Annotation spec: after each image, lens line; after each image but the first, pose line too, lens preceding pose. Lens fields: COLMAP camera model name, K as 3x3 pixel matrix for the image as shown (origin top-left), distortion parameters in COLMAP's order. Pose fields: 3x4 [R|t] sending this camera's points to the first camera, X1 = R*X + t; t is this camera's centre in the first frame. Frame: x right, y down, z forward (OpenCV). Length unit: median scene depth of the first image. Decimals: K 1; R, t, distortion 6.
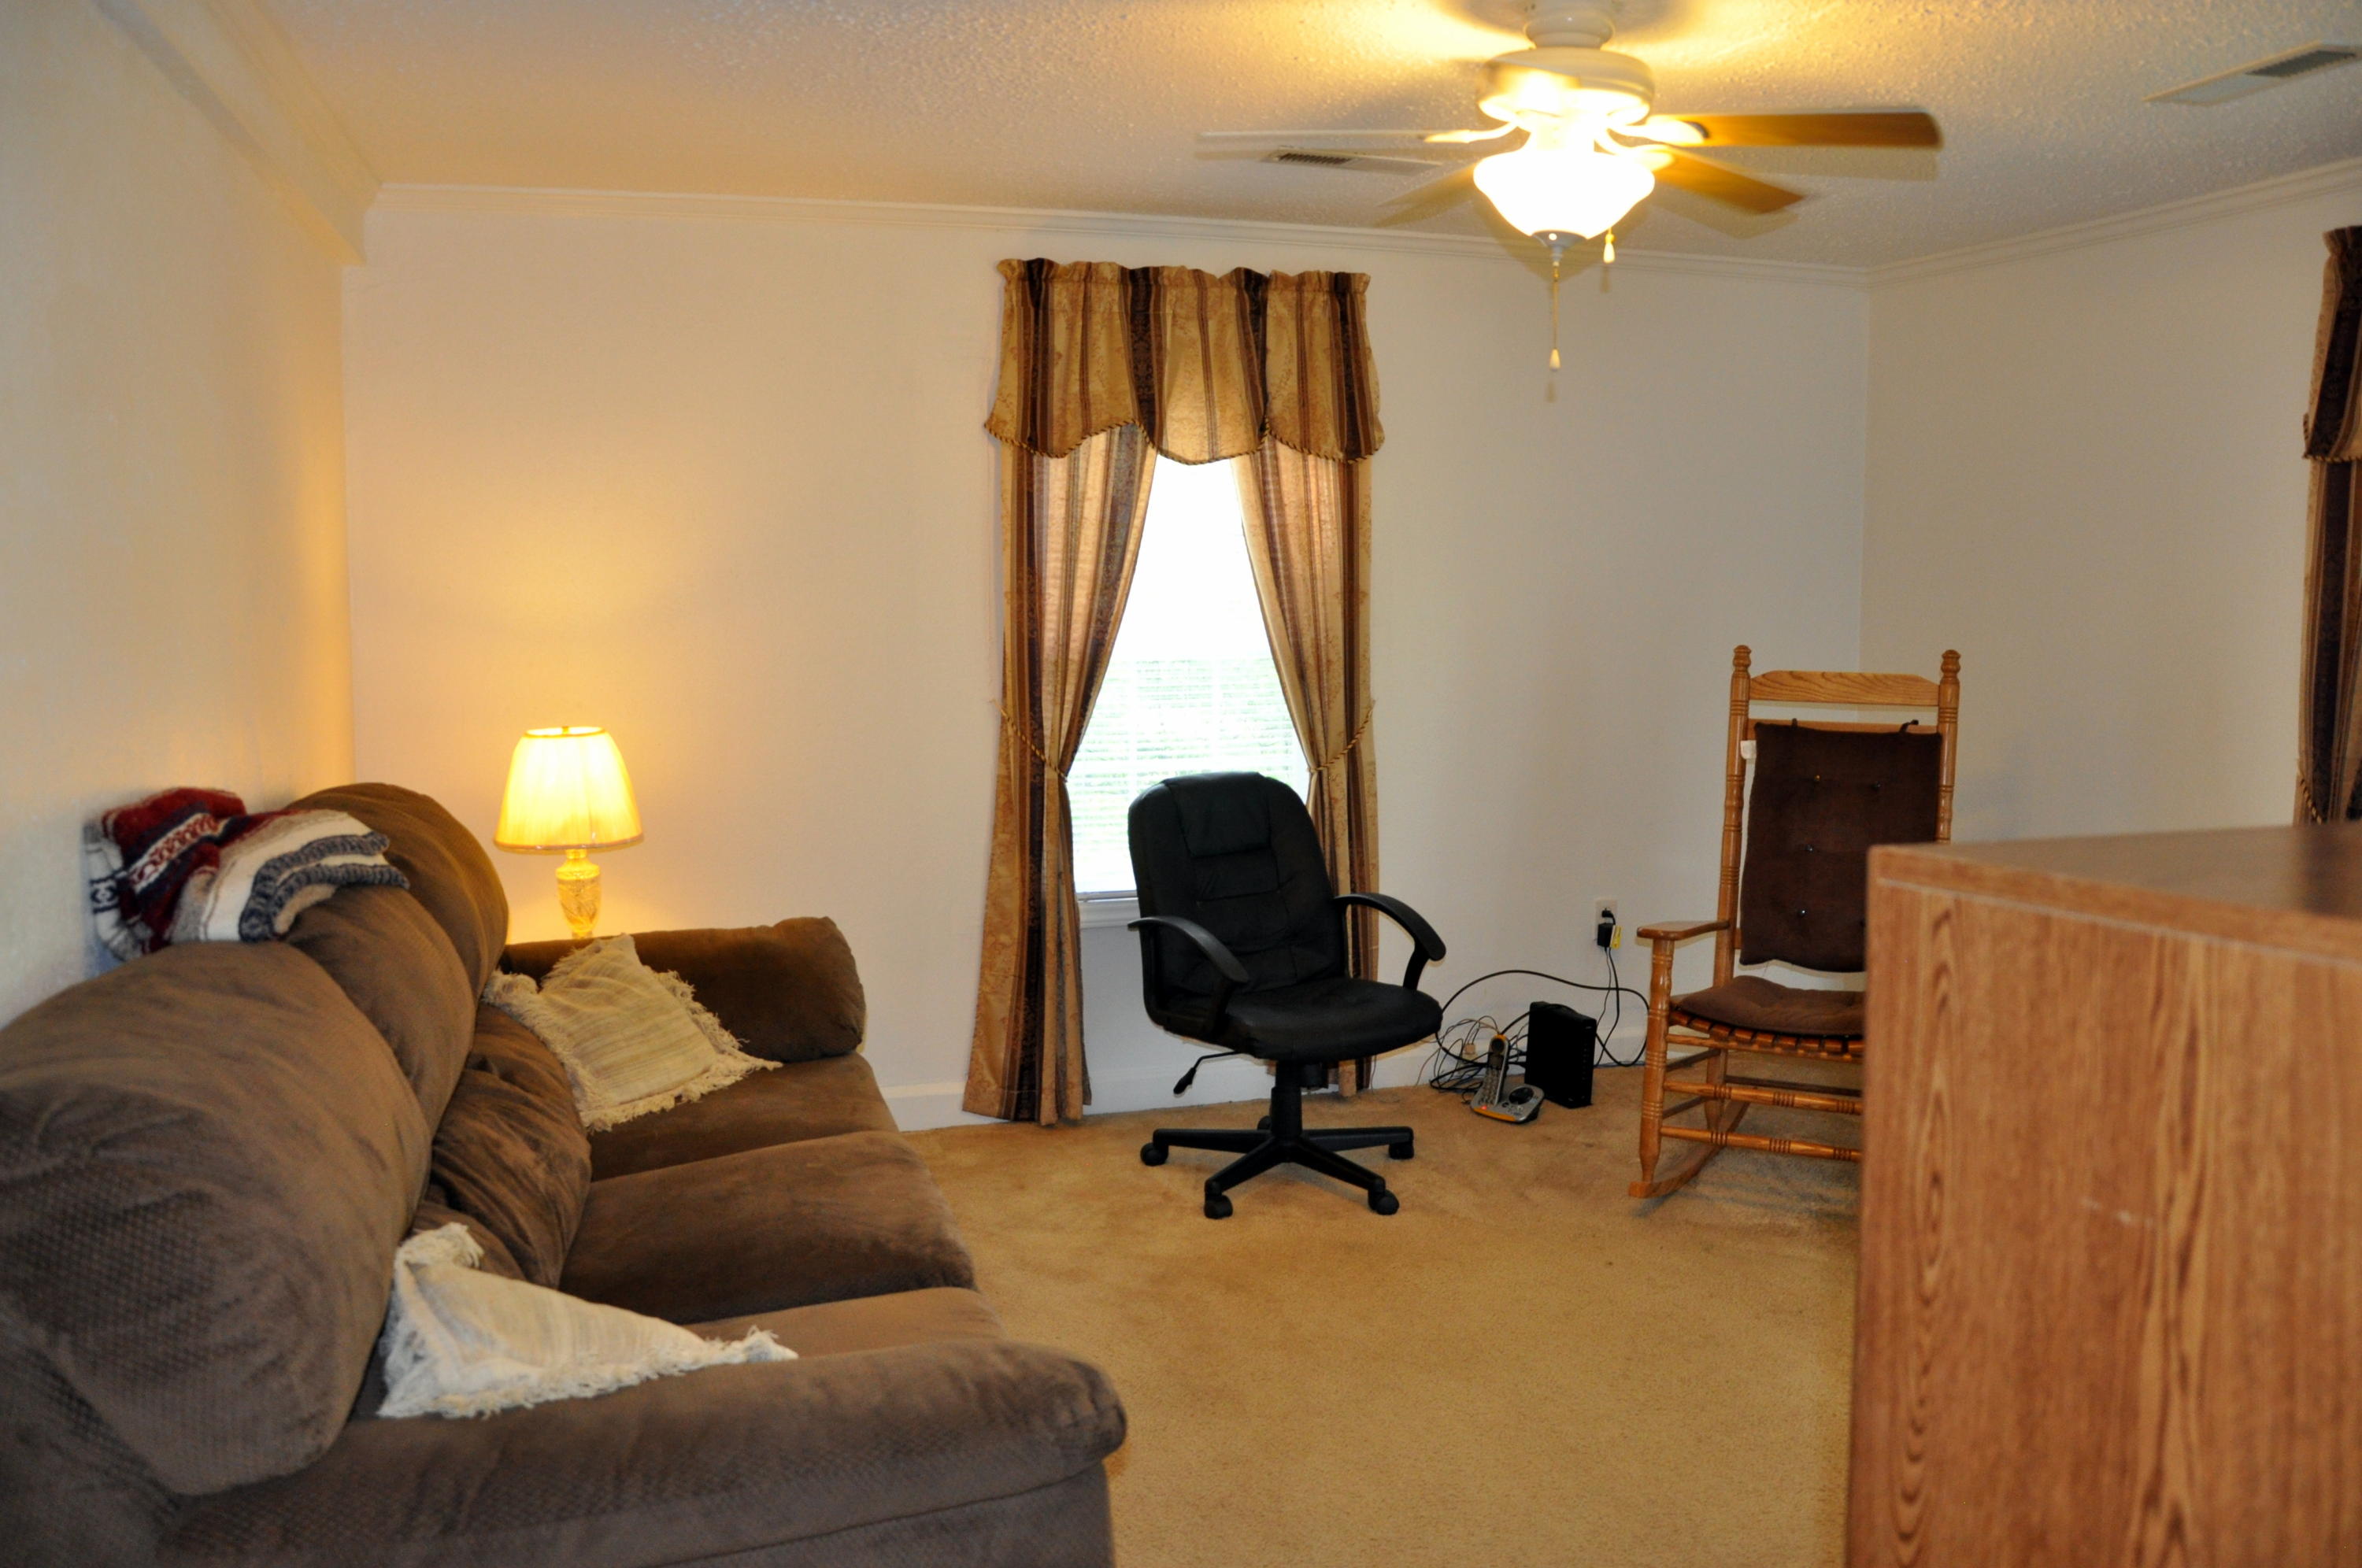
lens RADIAL K [[1834.3, 0, 1183.0], [0, 1834.3, 783.8], [0, 0, 1]] dist [-0.154851, 0.119753]
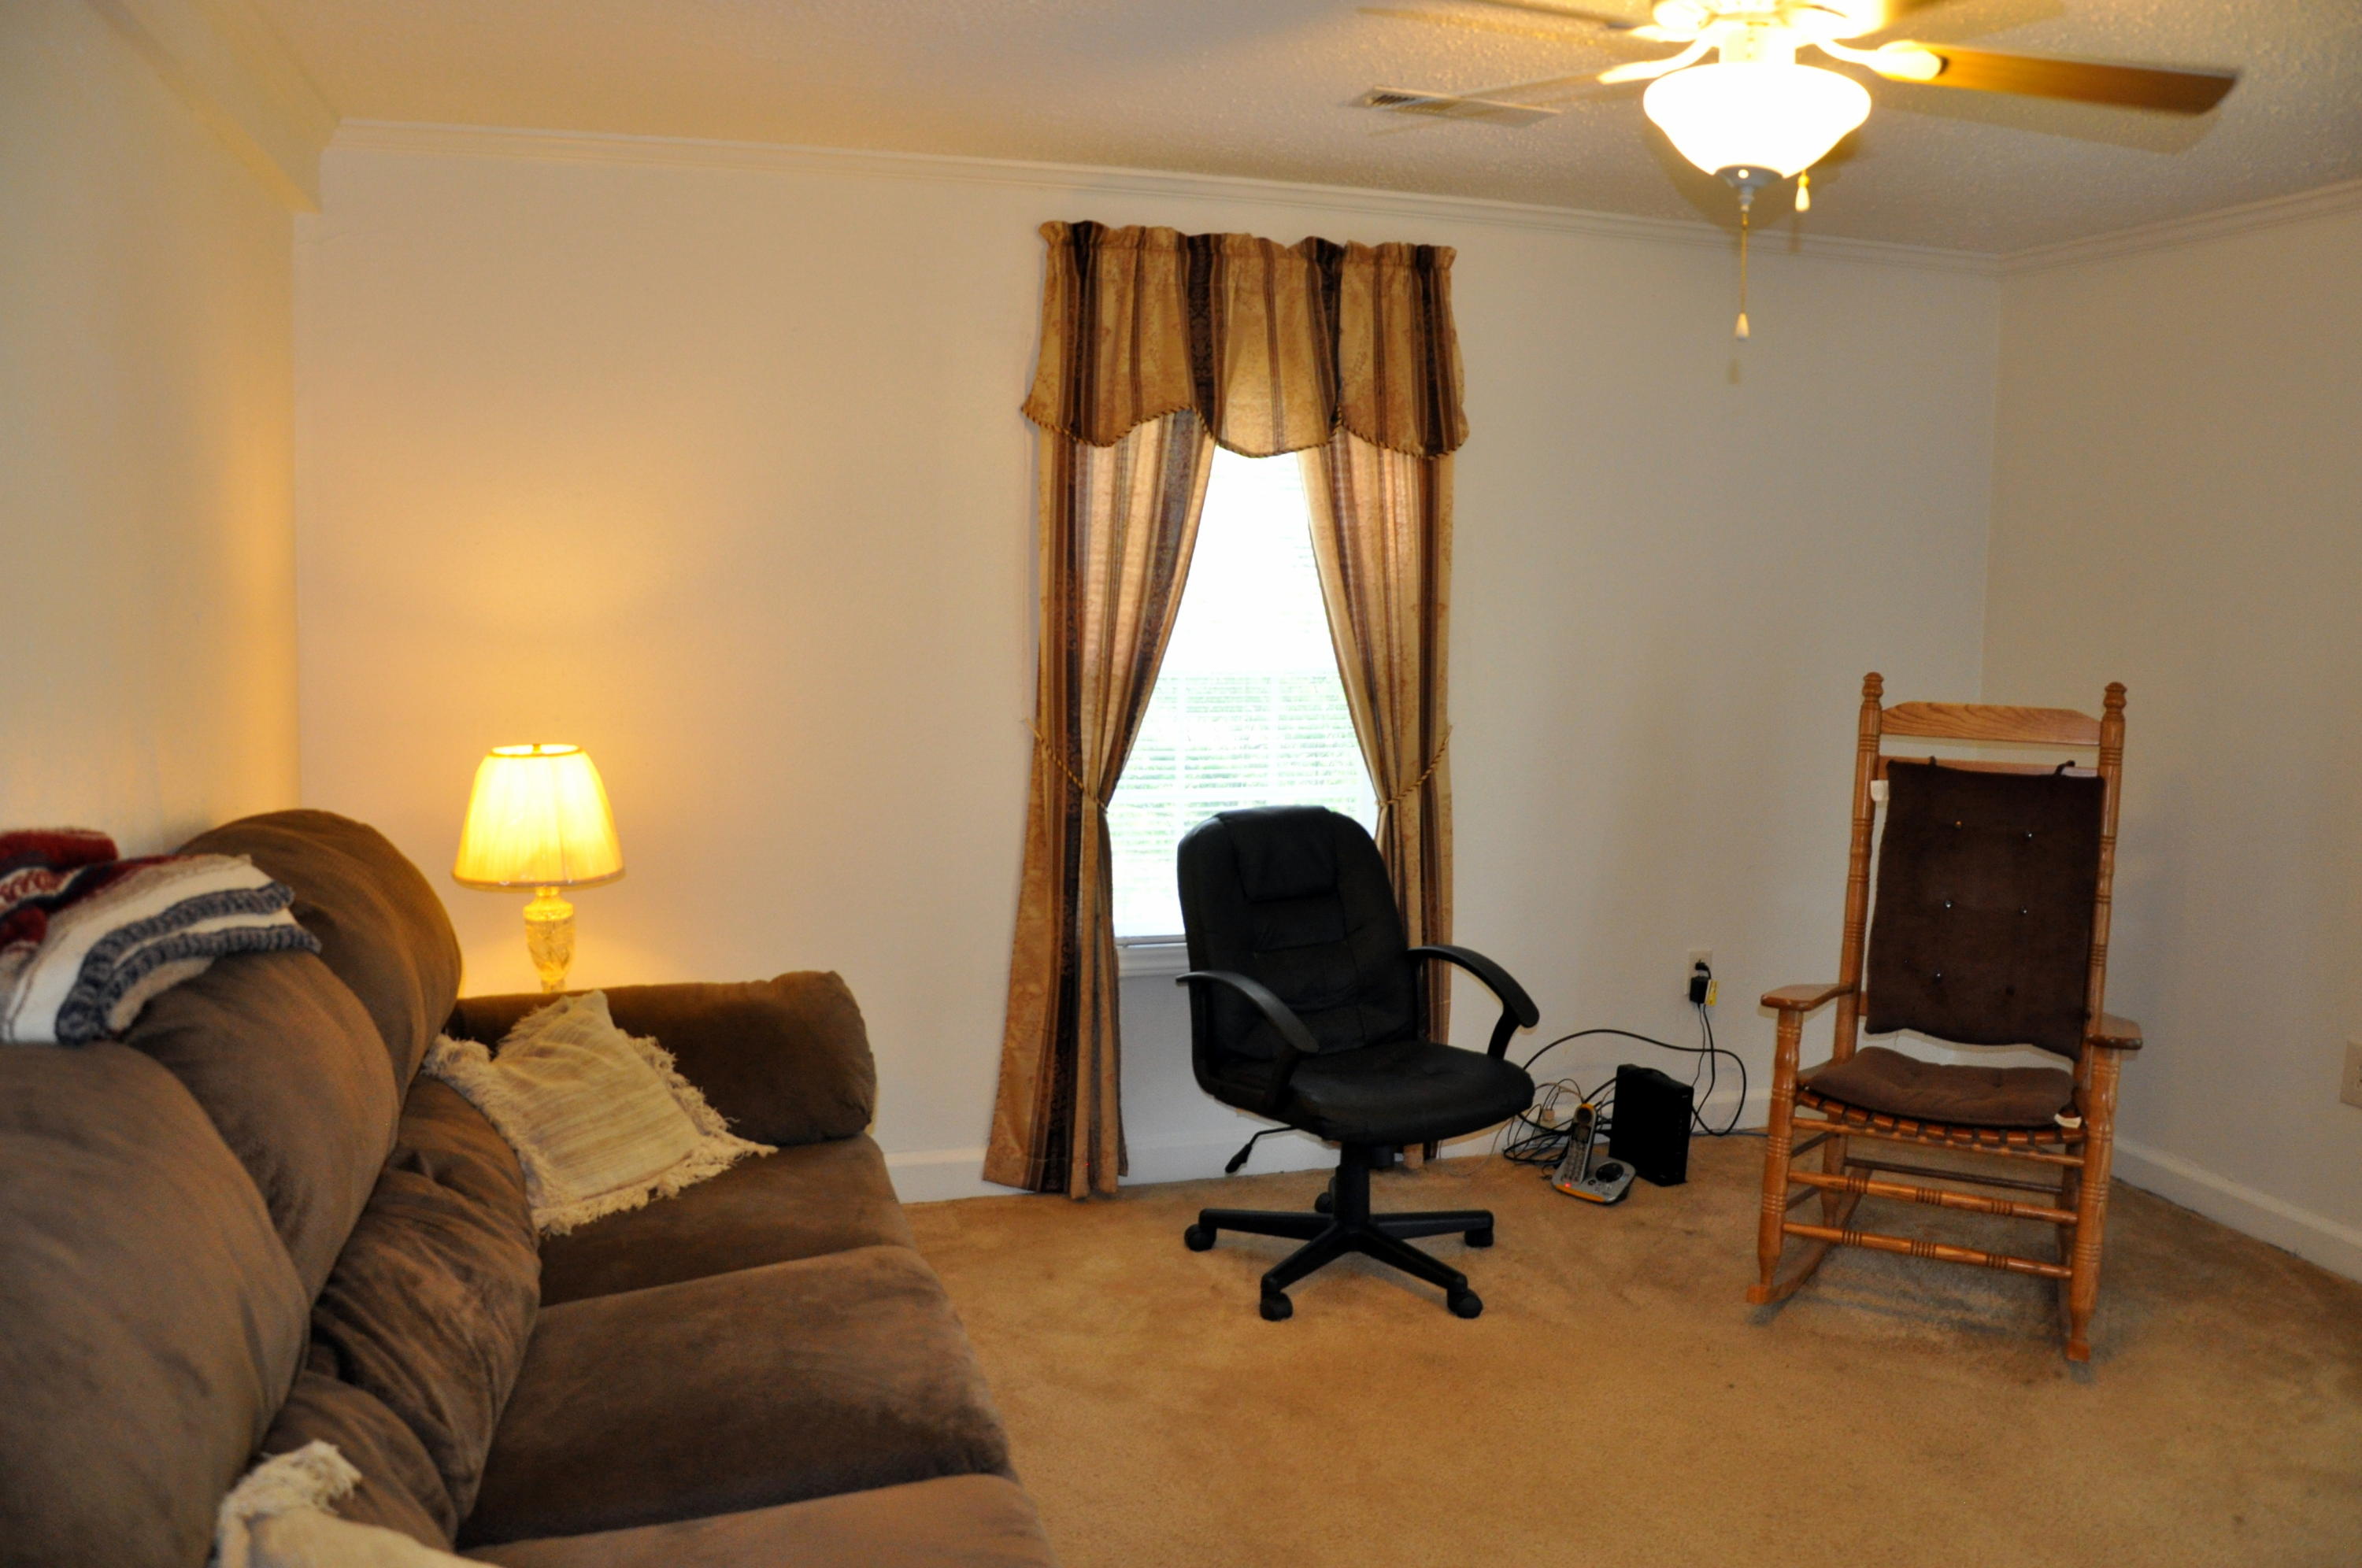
lens RADIAL K [[1834.3, 0, 1186.0], [0, 1834.3, 783.6], [0, 0, 1]] dist [-0.154851, 0.119753]
pose [[0.999835, 0.017395, -0.005318, -0.022970], [-0.017410, 0.999845, -0.002730, -0.014851], [0.005270, 0.002822, 0.999982, 0.125598]]
